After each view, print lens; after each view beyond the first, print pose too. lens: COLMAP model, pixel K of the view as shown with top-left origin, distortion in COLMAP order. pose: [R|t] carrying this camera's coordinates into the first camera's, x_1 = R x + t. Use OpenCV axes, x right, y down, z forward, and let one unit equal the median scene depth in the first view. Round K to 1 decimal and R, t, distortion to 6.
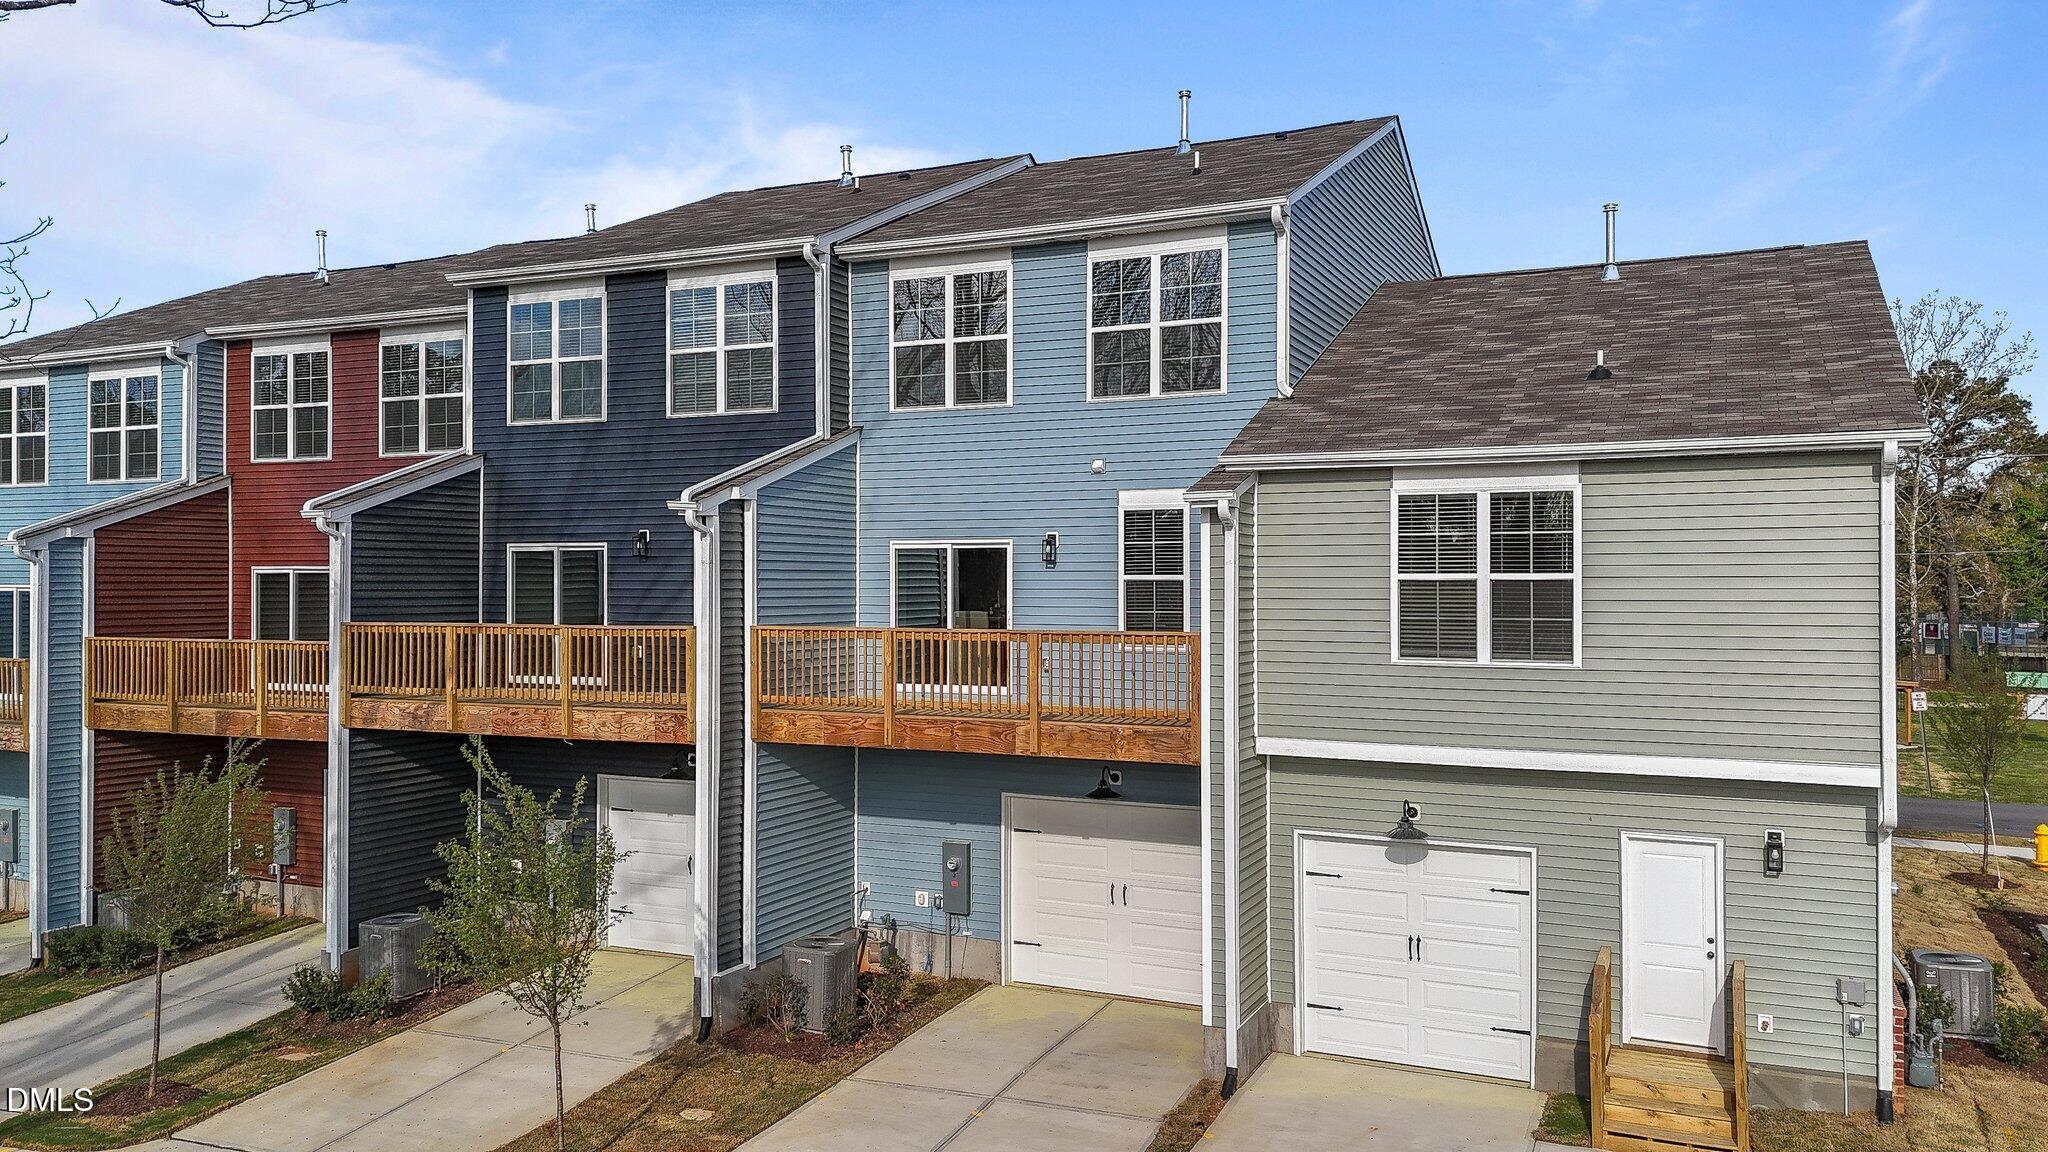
lens RADIAL K [[1515.9, 0, 1018.7], [0, 1515.9, 555.8], [0, 0, 1]] dist [0.084215, -0.112539]
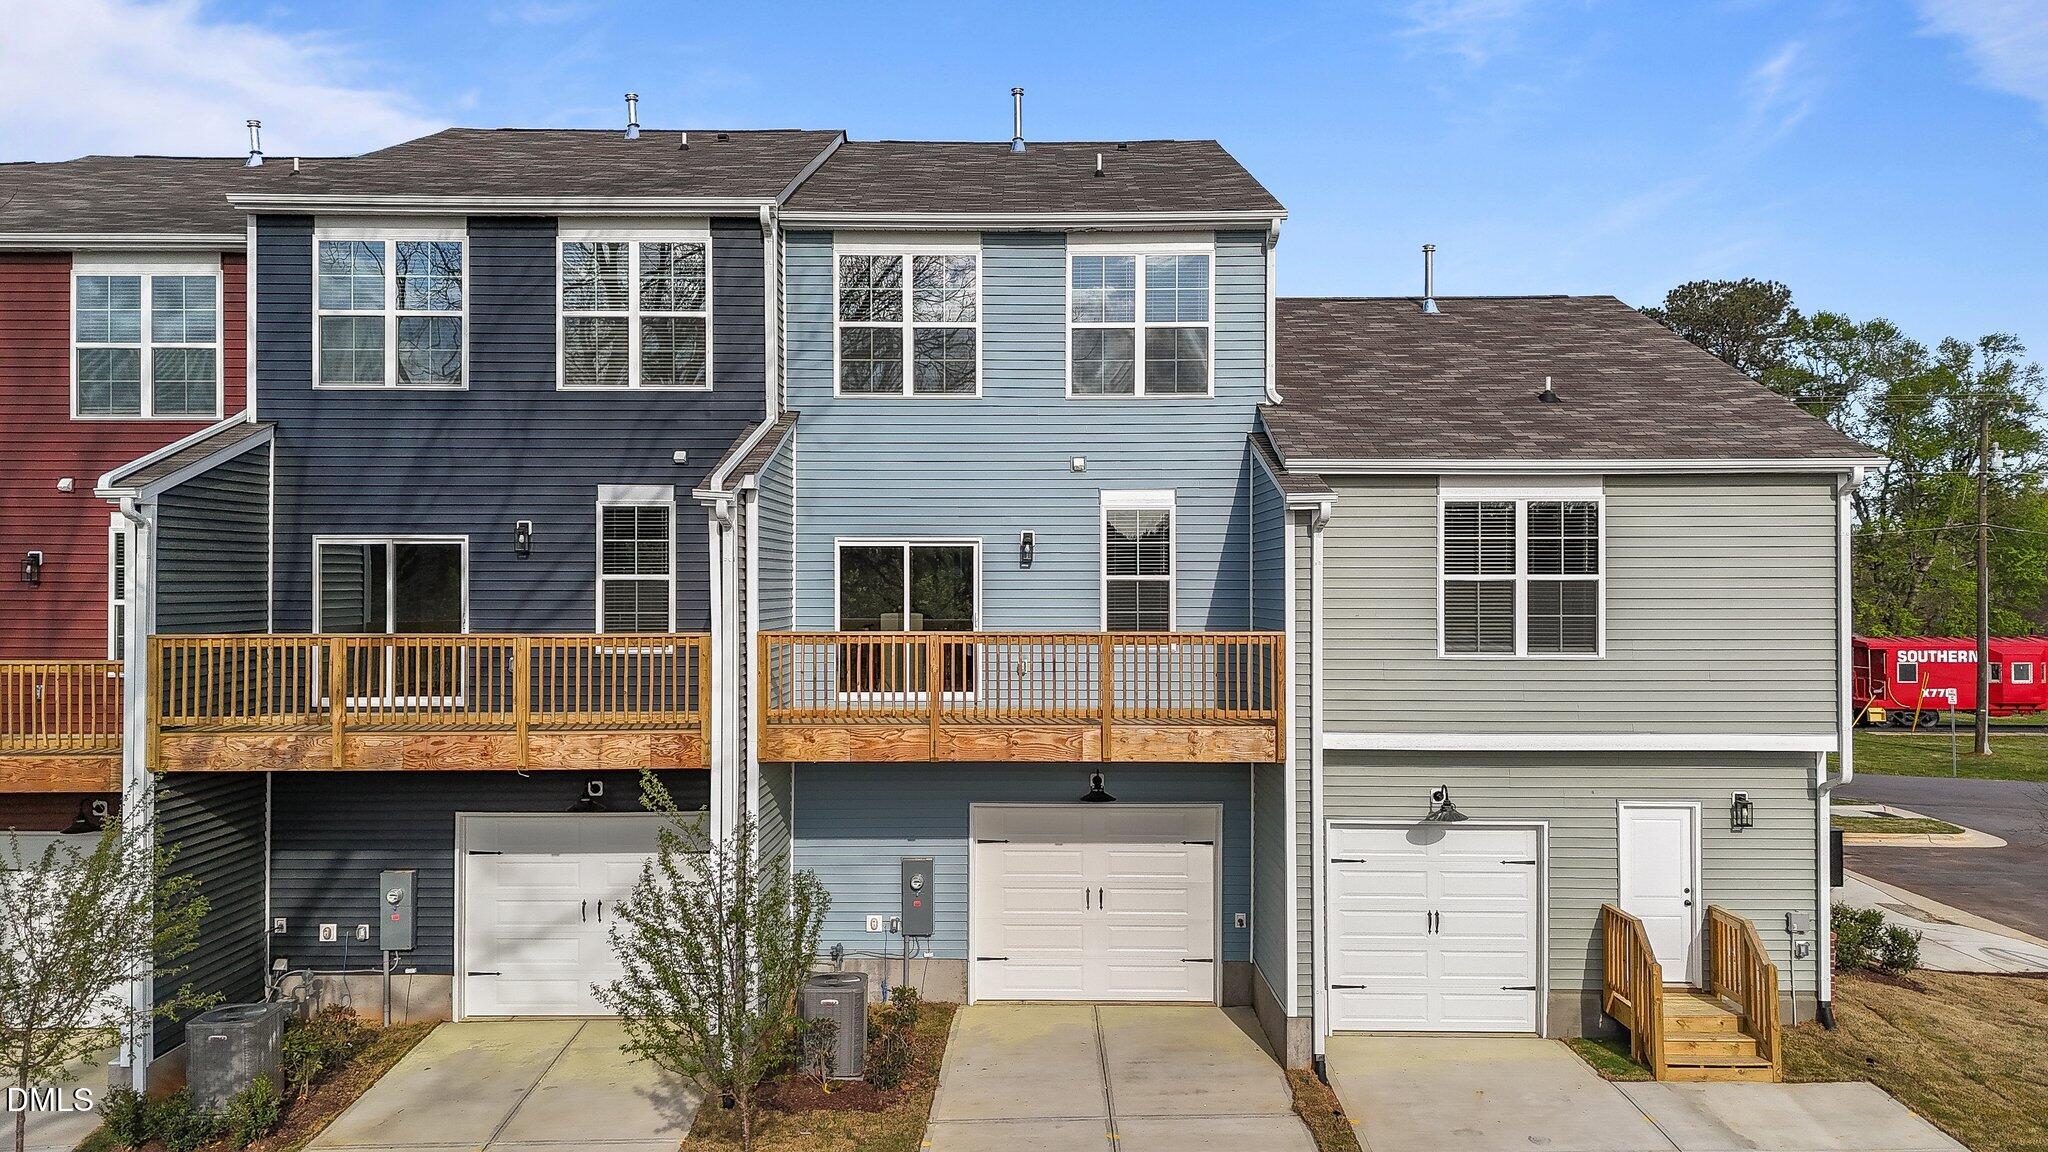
lens RADIAL K [[1515.9, 0, 1018.7], [0, 1515.9, 555.8], [0, 0, 1]] dist [0.084215, -0.112539]
pose [[0.906871, 0.006897, 0.421352, -0.400378], [-0.007346, 0.999973, -0.000557, 0.001016], [-0.421344, -0.002590, 0.906897, 0.126952]]
